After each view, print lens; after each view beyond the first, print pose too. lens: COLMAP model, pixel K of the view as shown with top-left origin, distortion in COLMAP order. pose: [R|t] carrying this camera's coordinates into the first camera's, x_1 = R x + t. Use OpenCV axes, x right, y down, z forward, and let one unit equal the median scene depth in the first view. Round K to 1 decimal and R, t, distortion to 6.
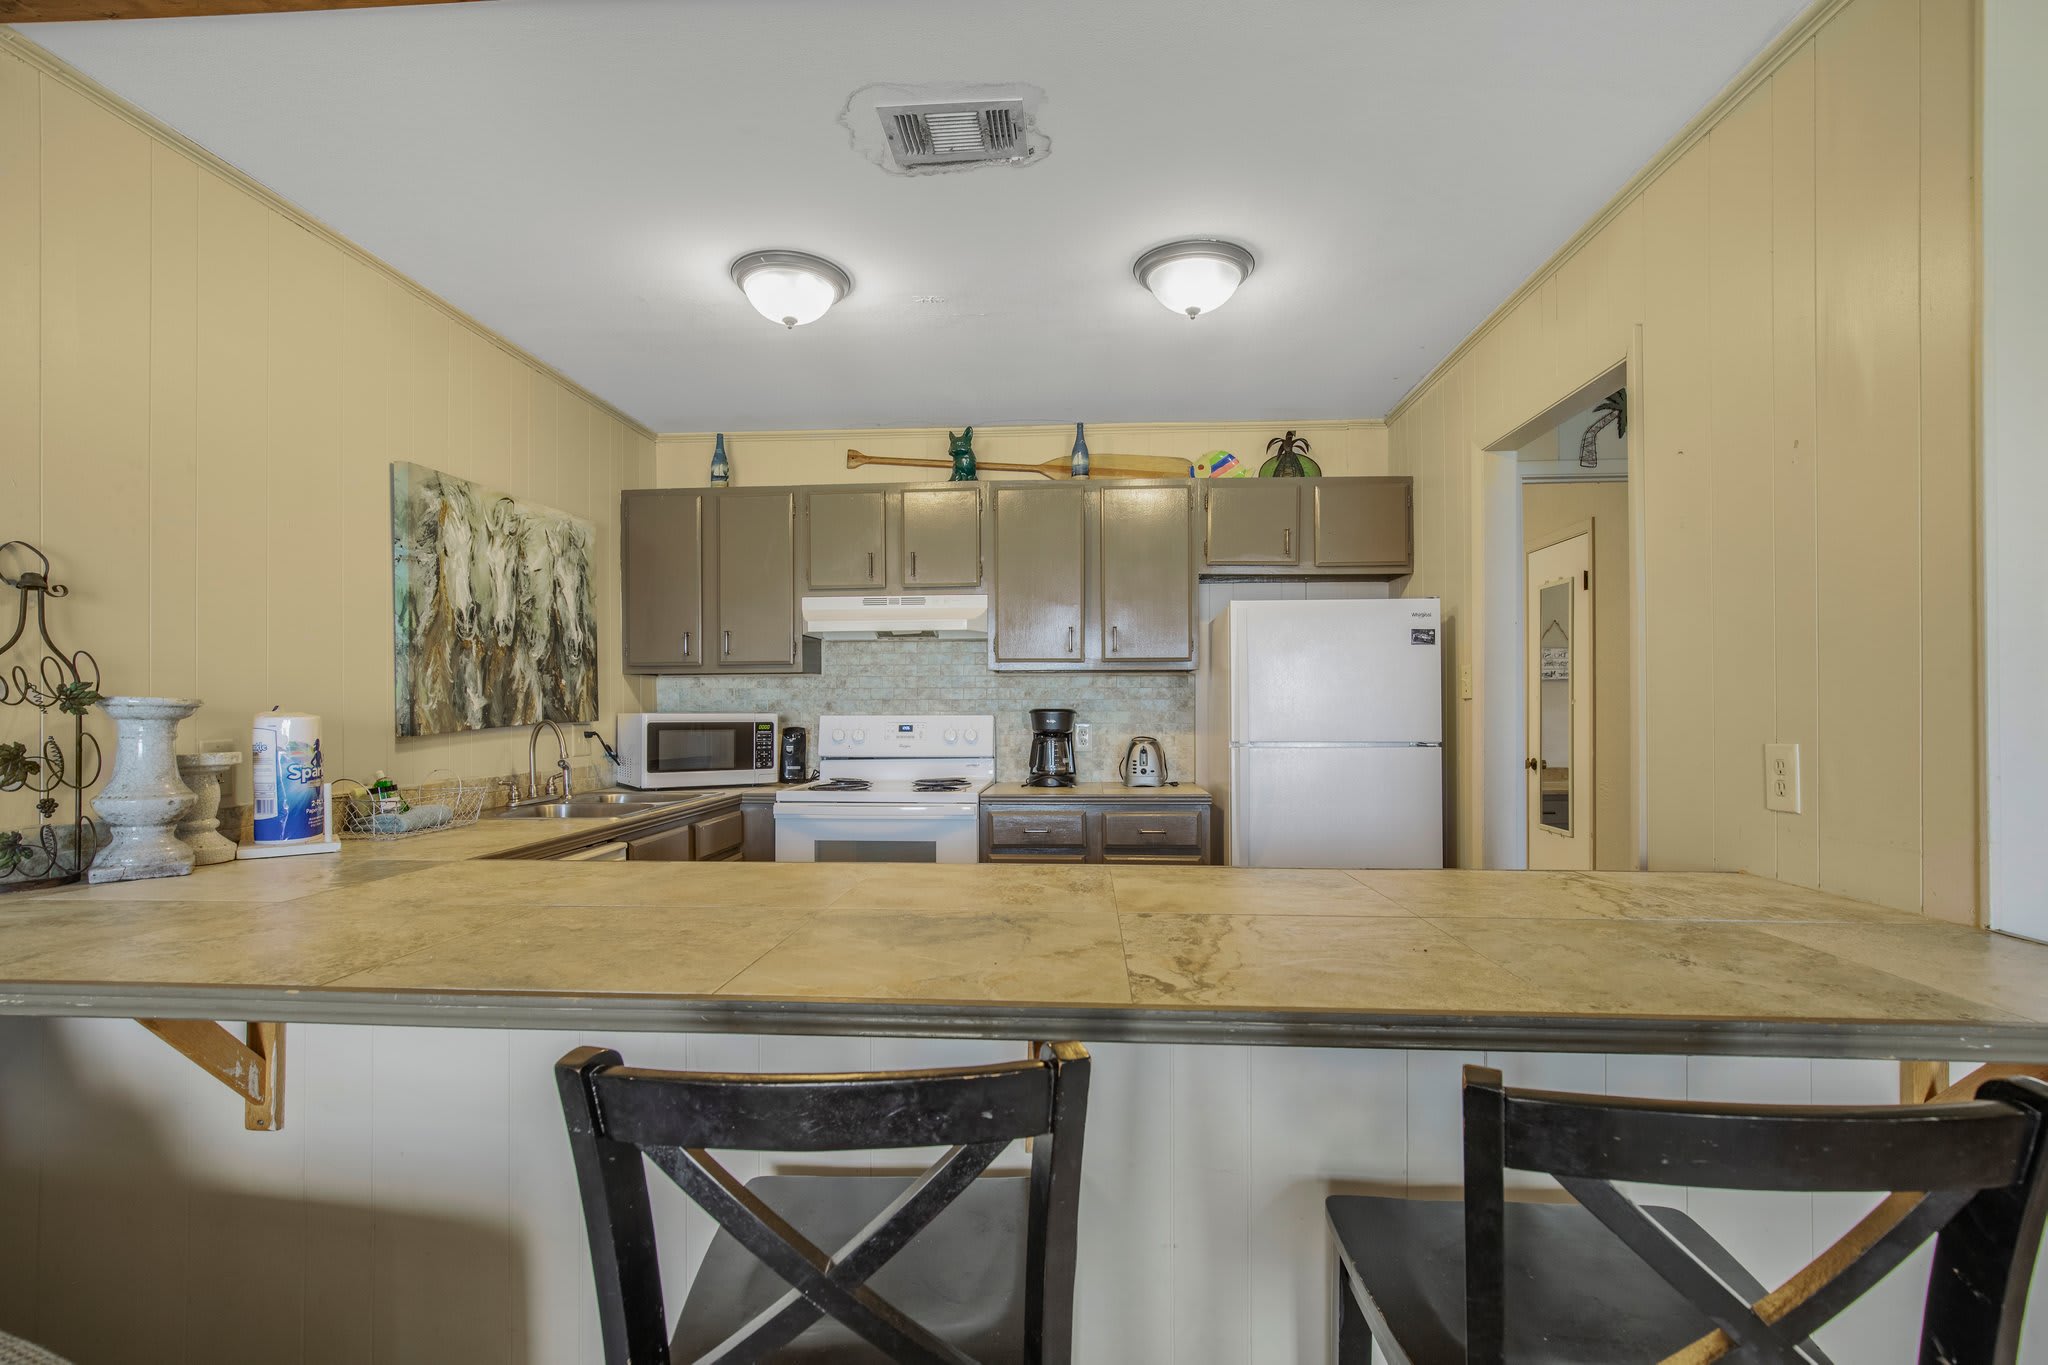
lens RADIAL K [[942.5, 0, 1018.7], [0, 942.5, 704.6], [0, 0, 1]] dist [-0.015819, -0.000206]
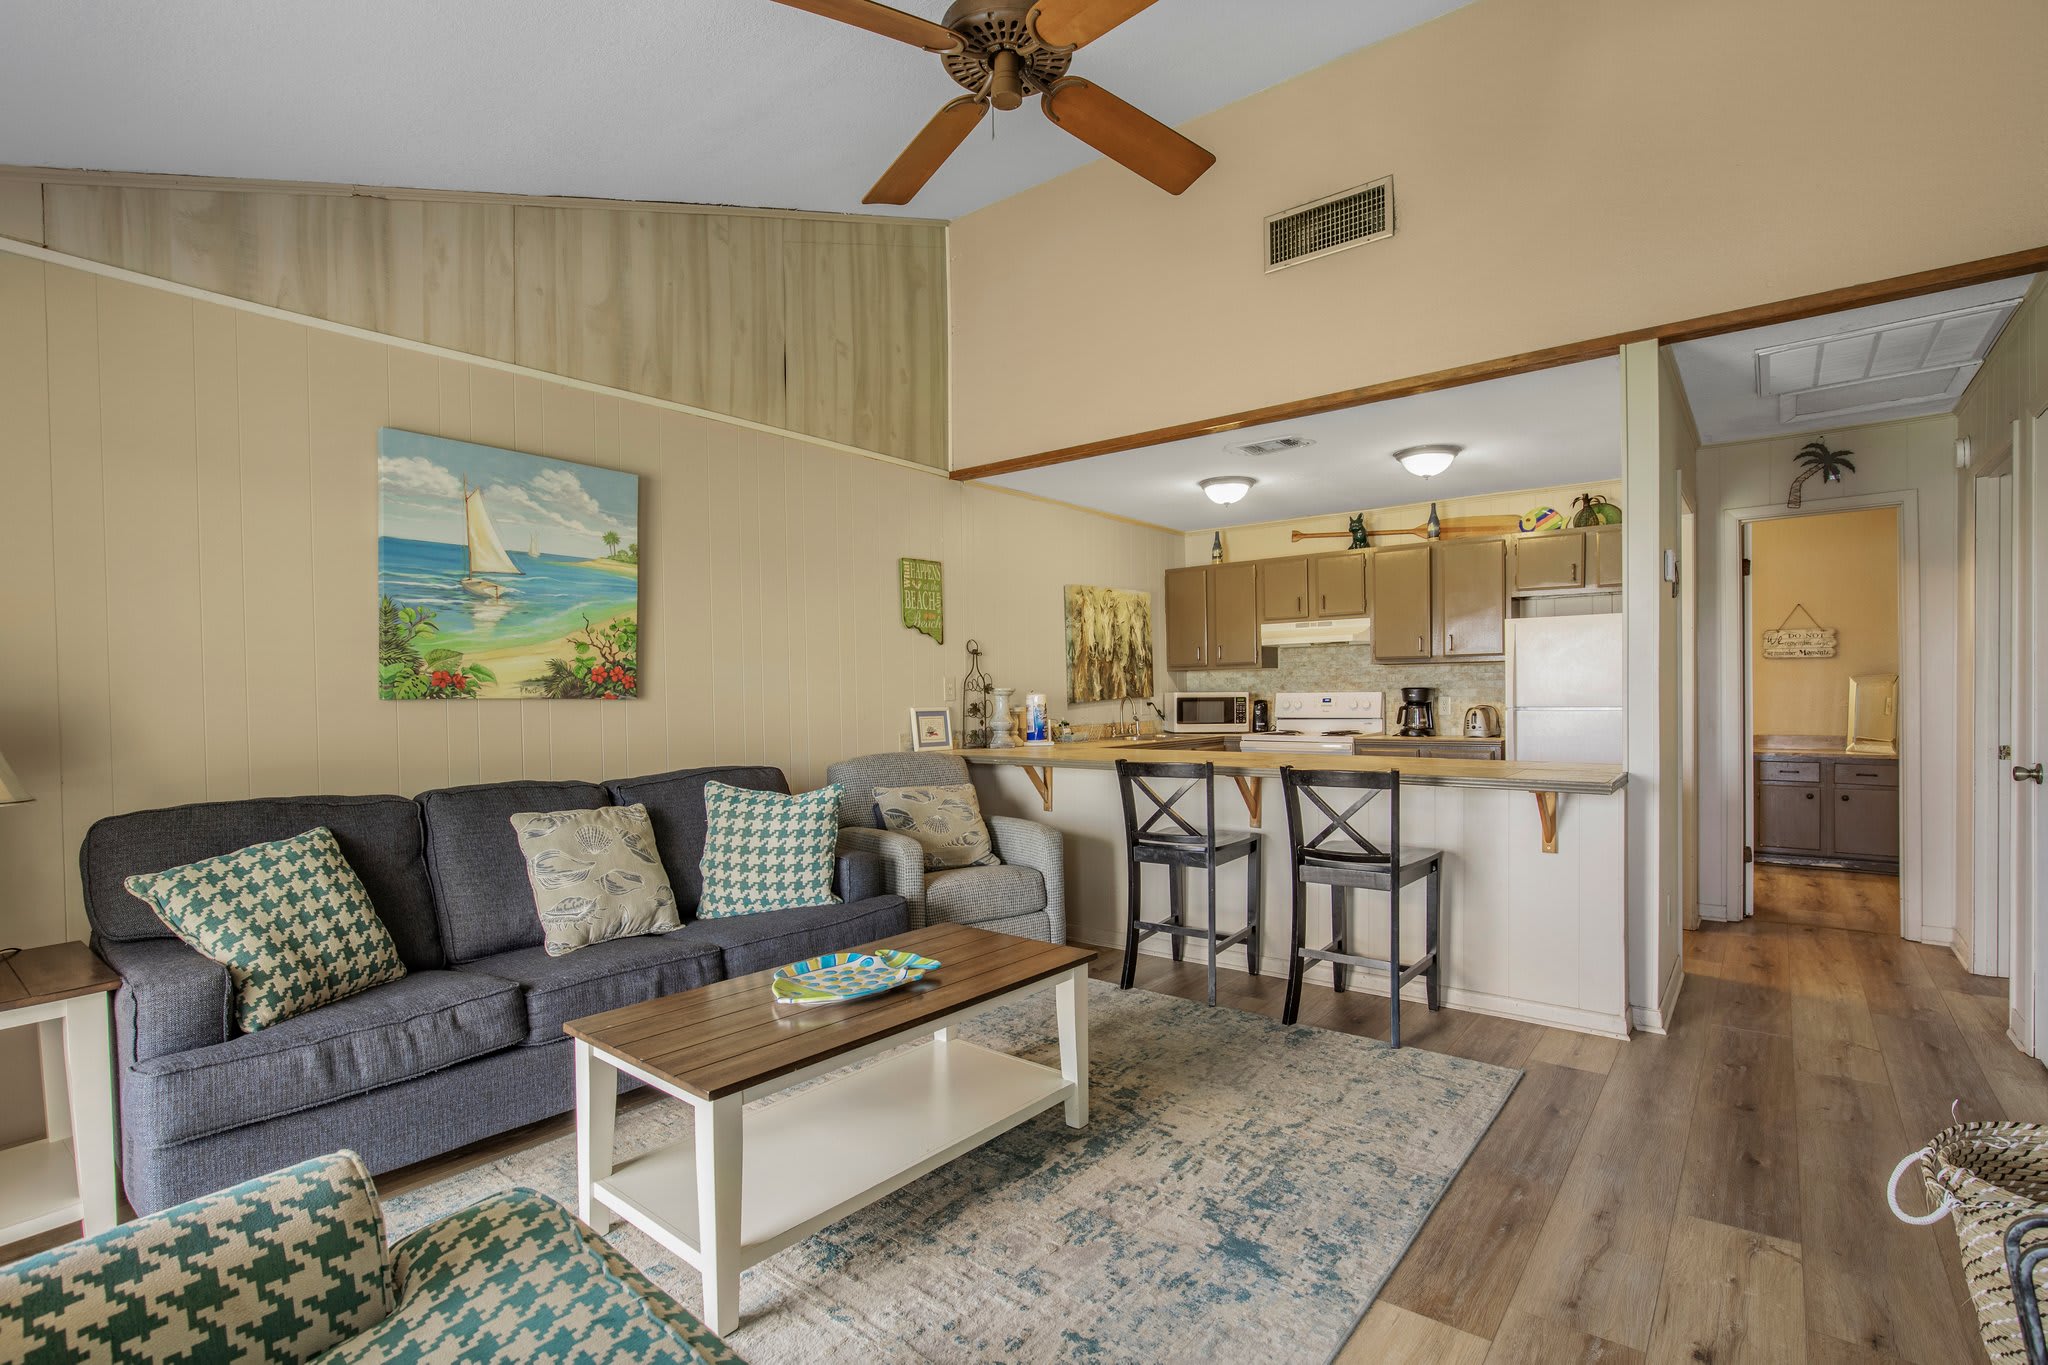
lens RADIAL K [[942.5, 0, 1018.7], [0, 942.5, 704.6], [0, 0, 1]] dist [-0.015819, -0.000206]
pose [[0.823939, -0.001653, -0.566677, 0.411075], [0.013988, 0.999750, 0.017422, -0.003791], [0.566506, -0.022281, 0.823756, -0.730563]]
